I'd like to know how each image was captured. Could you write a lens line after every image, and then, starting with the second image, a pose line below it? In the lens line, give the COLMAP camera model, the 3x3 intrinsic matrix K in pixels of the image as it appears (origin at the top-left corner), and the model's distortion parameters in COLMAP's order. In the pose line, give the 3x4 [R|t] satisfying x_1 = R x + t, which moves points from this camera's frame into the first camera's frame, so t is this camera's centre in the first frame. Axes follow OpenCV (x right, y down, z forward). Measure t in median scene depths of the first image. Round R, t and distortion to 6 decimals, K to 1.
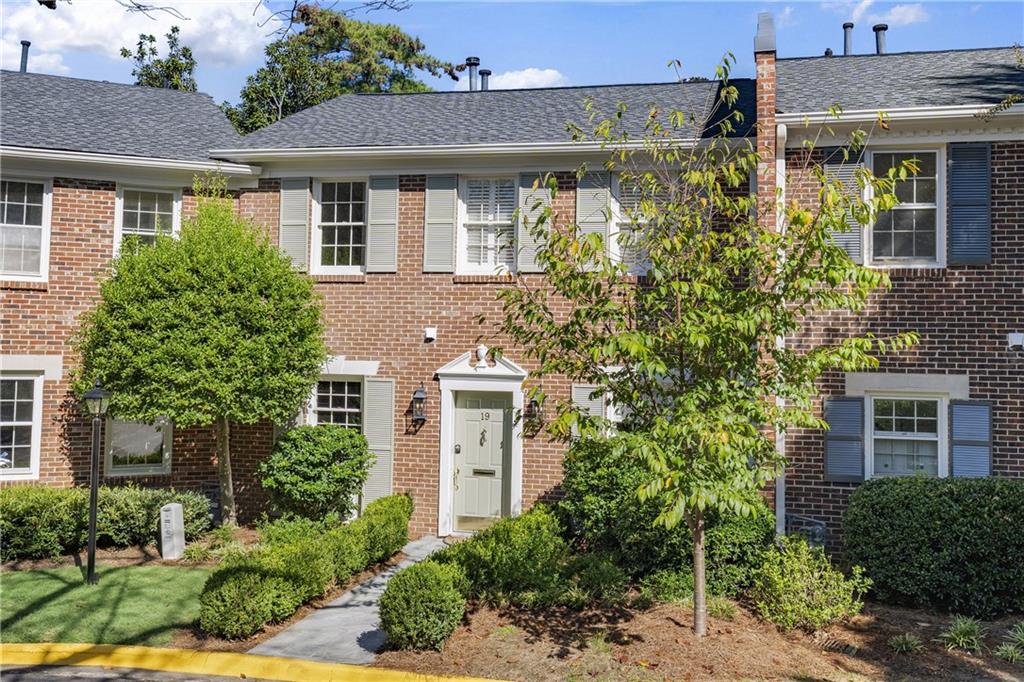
lens RADIAL K [[1055.7, 0, 512.0], [0, 1055.7, 341.0], [0, 0, 1]] dist [-0.001235, 0.003444]
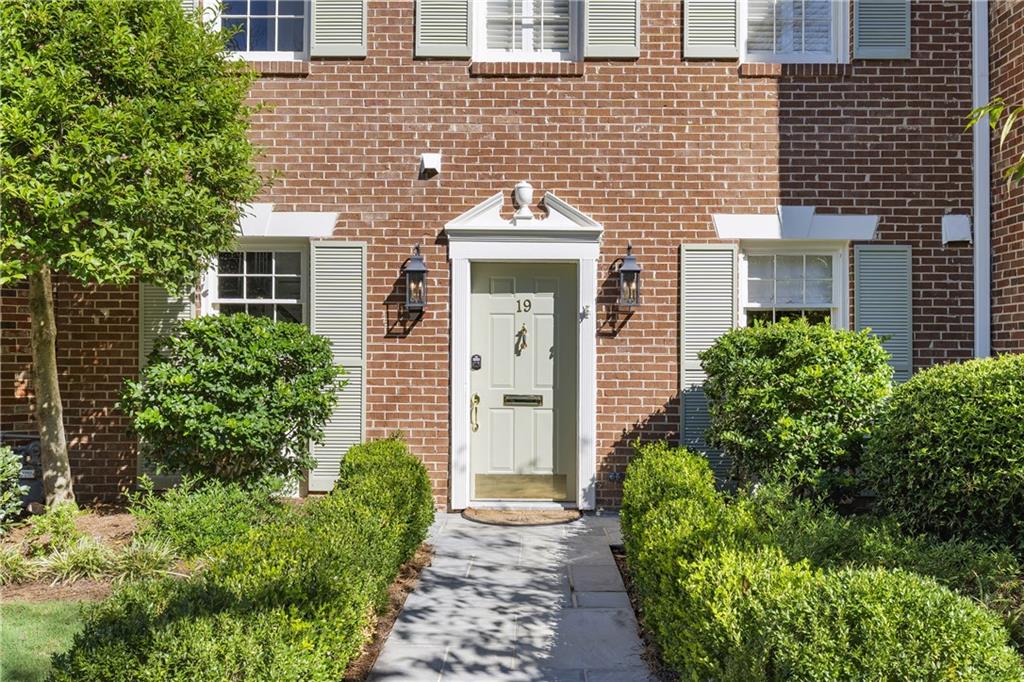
lens RADIAL K [[906.5, 0, 512.5], [0, 906.5, 373.1], [0, 0, 1]] dist [0.002529, 0.004150]
pose [[0.971686, -0.014057, 0.235859, -0.153010], [0.008745, 0.999684, 0.023554, 0.097348], [-0.236115, -0.020824, 0.971502, 0.503999]]
